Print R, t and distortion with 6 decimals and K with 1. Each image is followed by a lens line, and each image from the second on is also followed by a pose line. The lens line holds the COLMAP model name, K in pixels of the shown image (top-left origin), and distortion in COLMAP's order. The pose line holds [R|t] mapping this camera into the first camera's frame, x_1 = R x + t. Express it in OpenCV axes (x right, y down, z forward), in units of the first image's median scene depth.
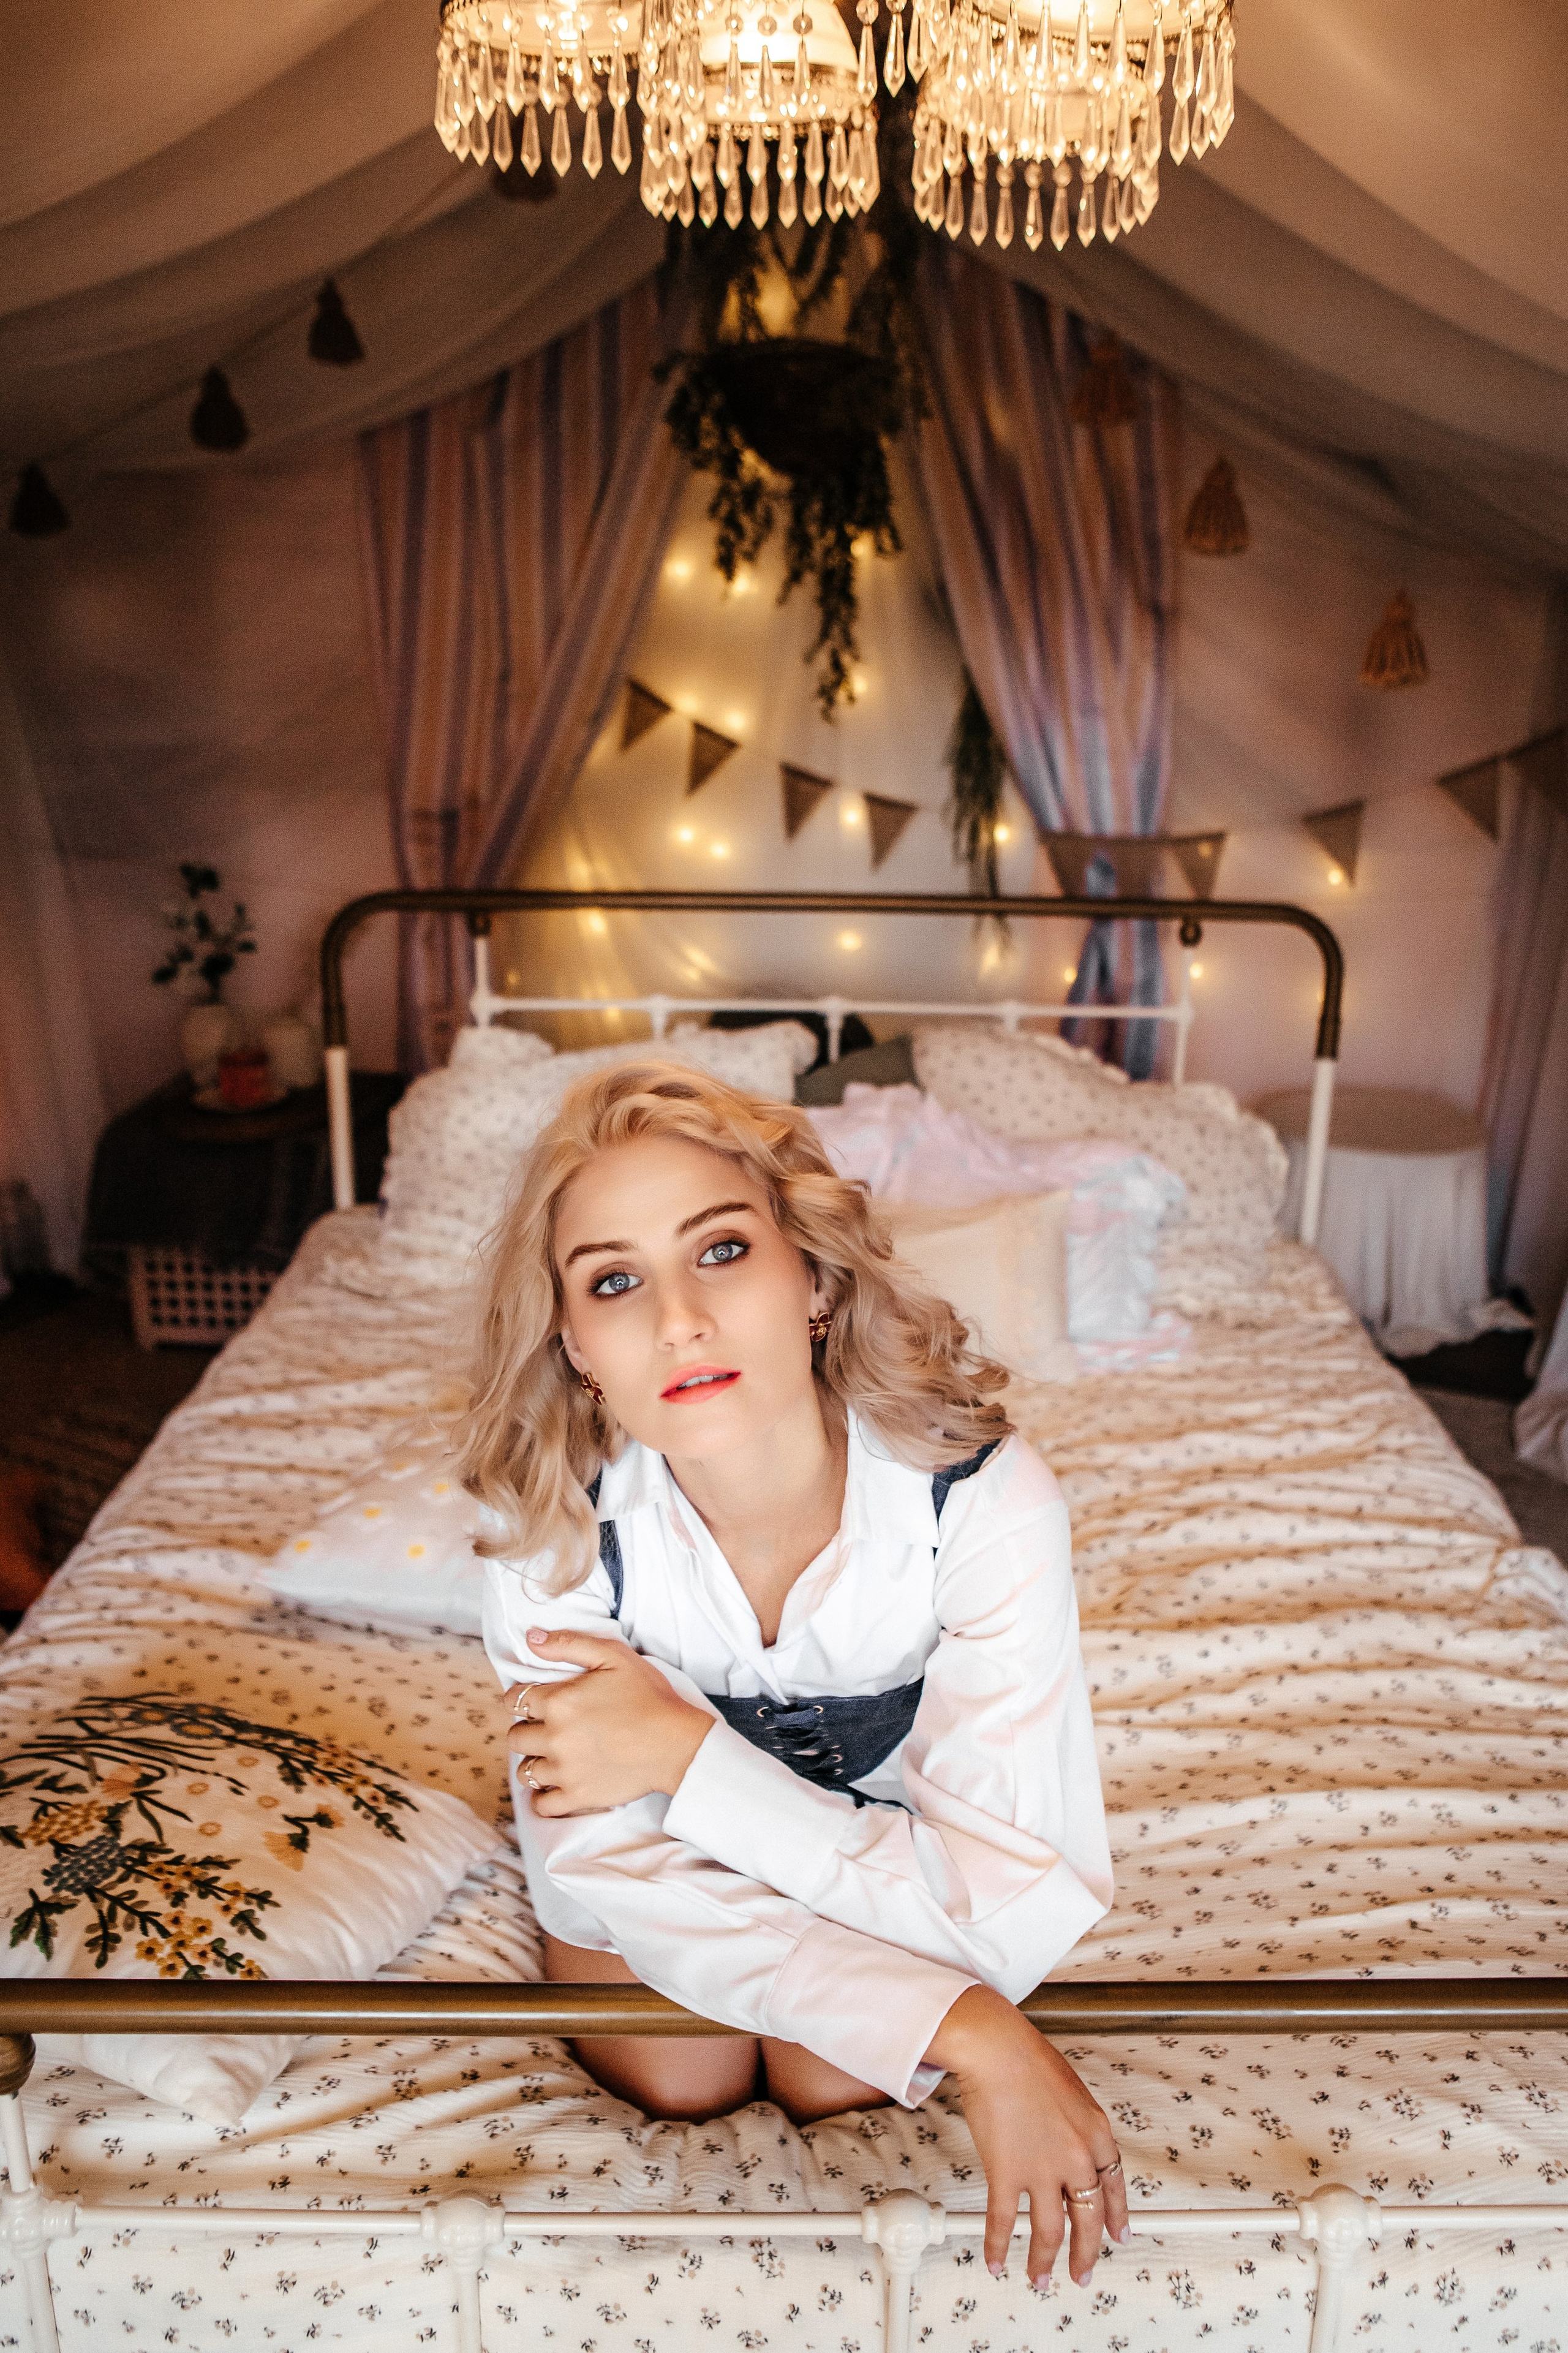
lens RADIAL K [[1901.6, 0, 781.1], [0, 1901.6, 1212.1], [0, 0, 1]] dist [-0.102144, 0.104105]
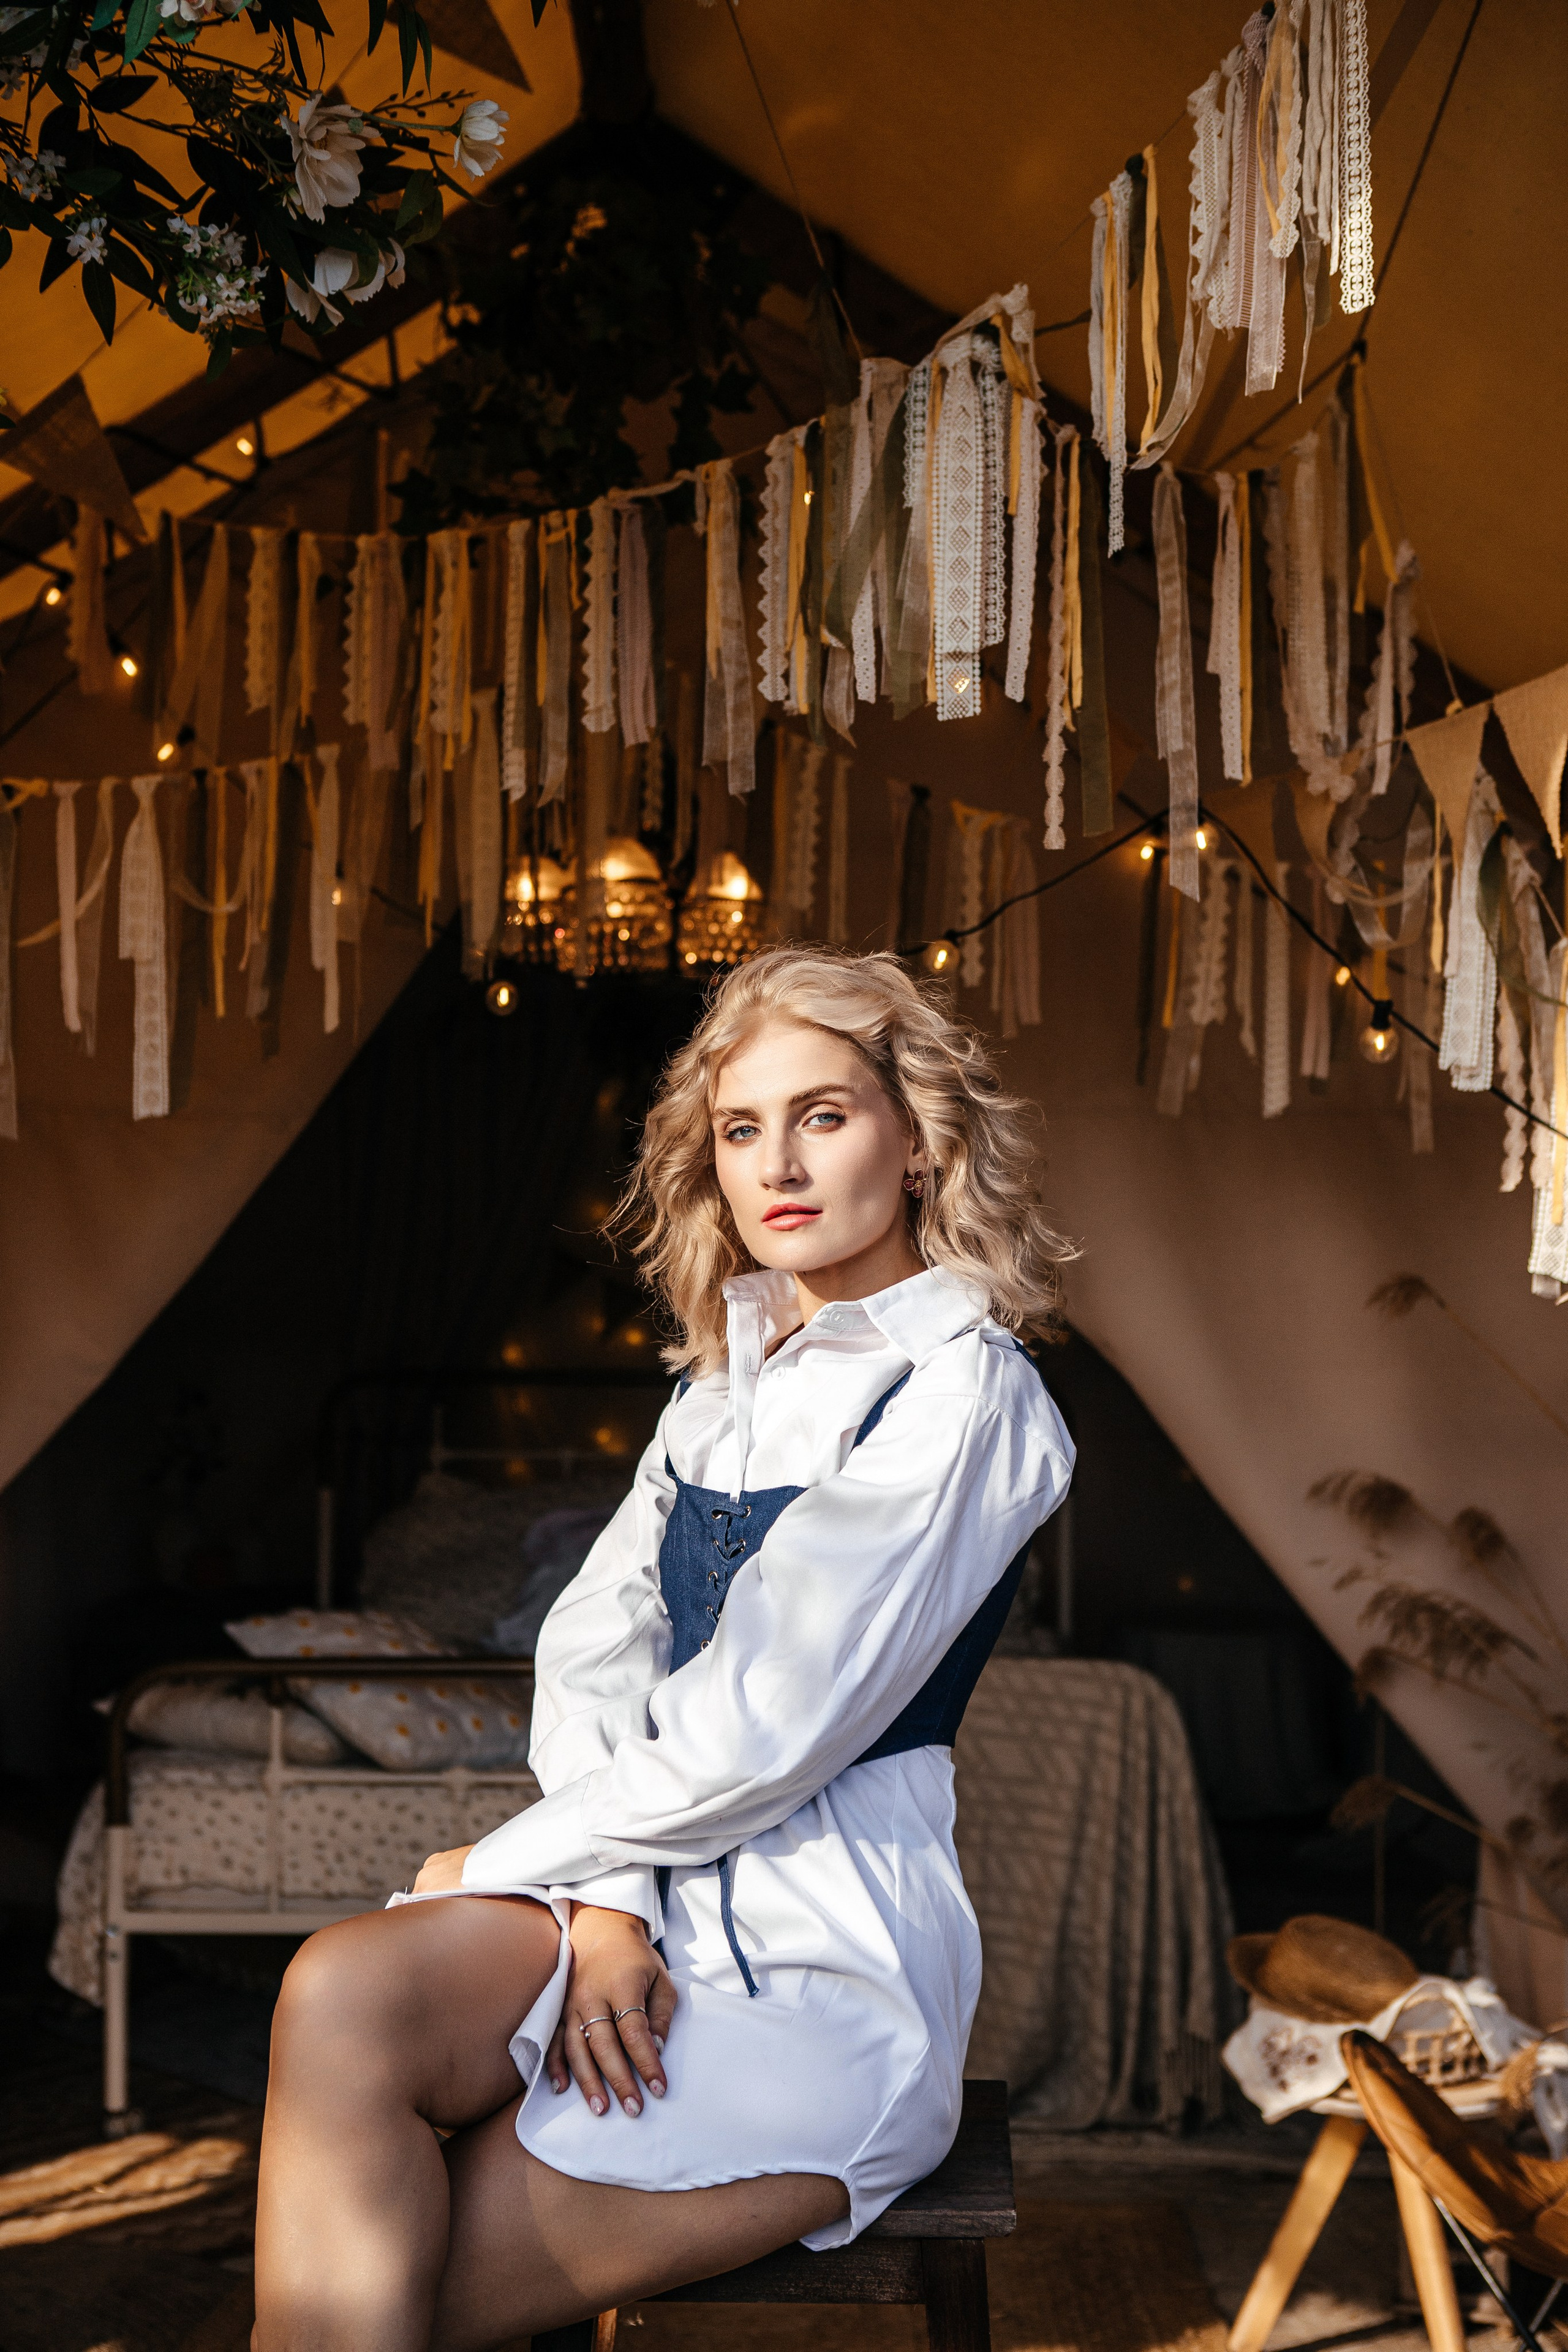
lens RADIAL K [[3055.2, 0, 788.4], [0, 3055.2, 1202.7], [0, 0, 1]] dist [-0.000242, 0.036629]
pose [[0.999981, -0.004539, -0.004051, 0.089699], [0.002990, 0.946520, -0.322632, 0.372340], [0.005299, 0.322614, 0.946516, -0.983473]]
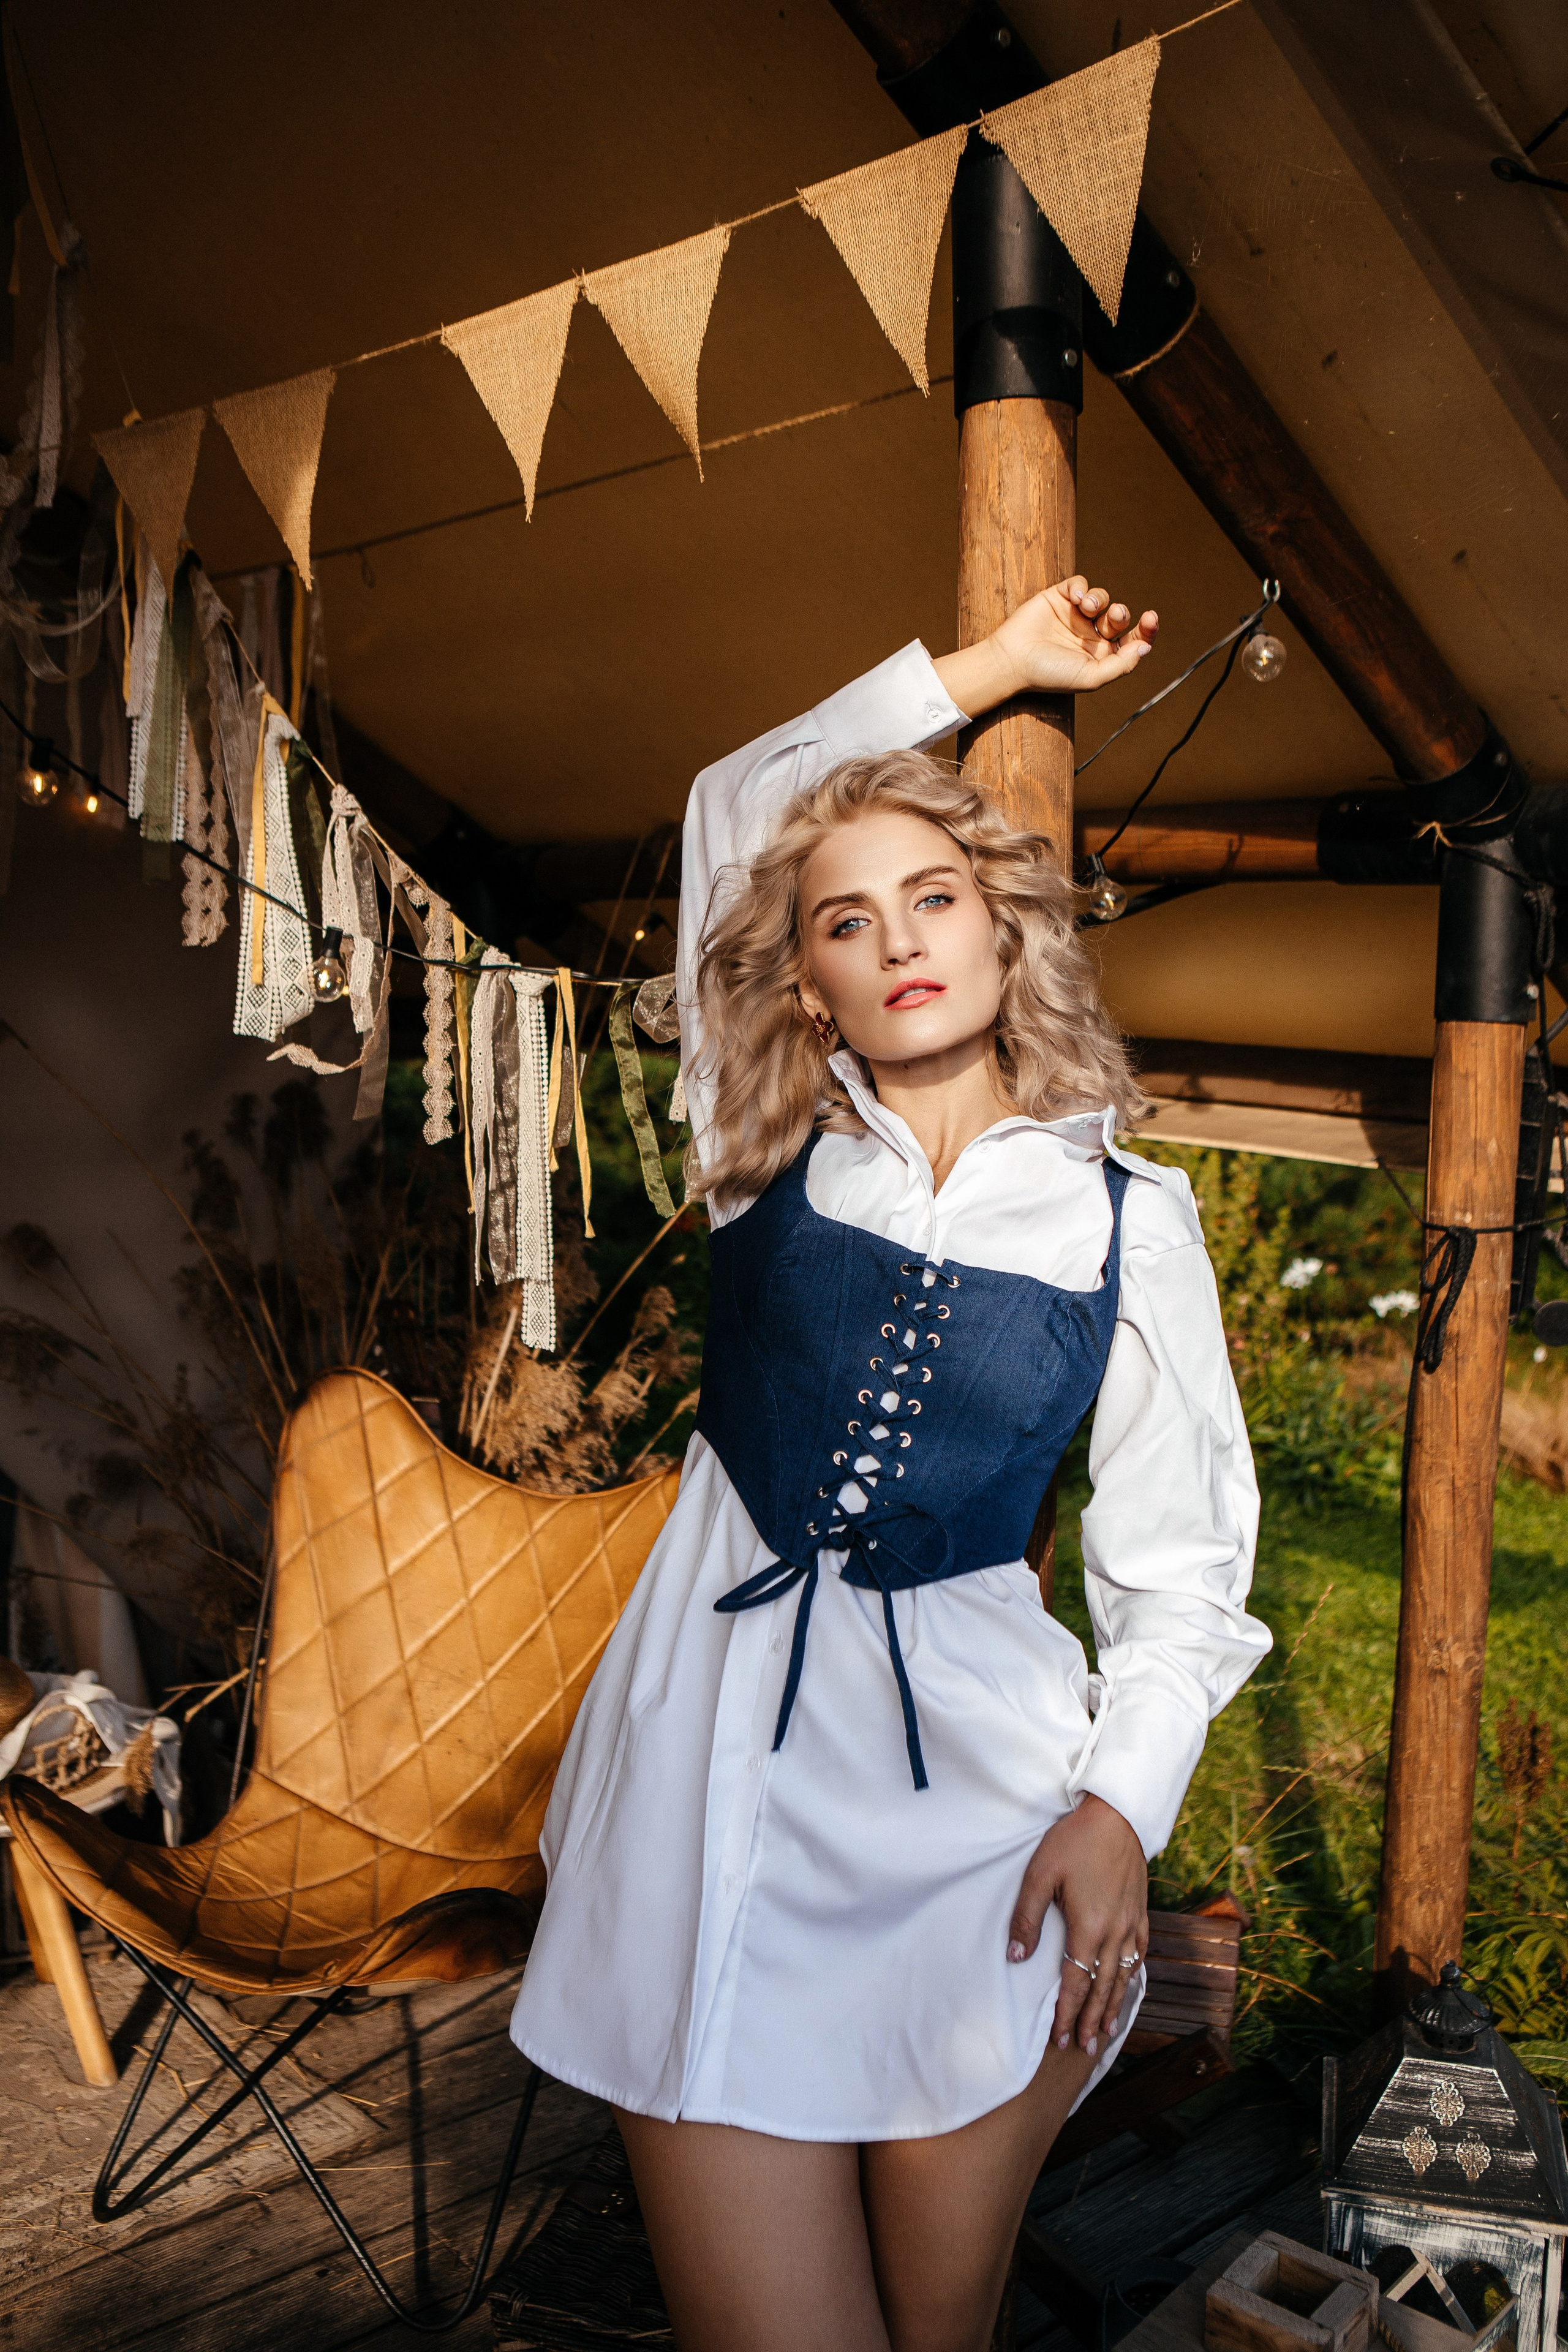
lens RADIAL K [[2082.0, 0, 763.3], [0, 2082.0, 1177.2], [0, 0, 1]] dist [-0.092200, 0.099595]
pose [[0.790895, -0.066696, 0.608307, 0.068826], [0.185640, 0.973350, -0.134641, 0.257651], [-0.583115, 0.219413, 0.782198, -0.685236]]
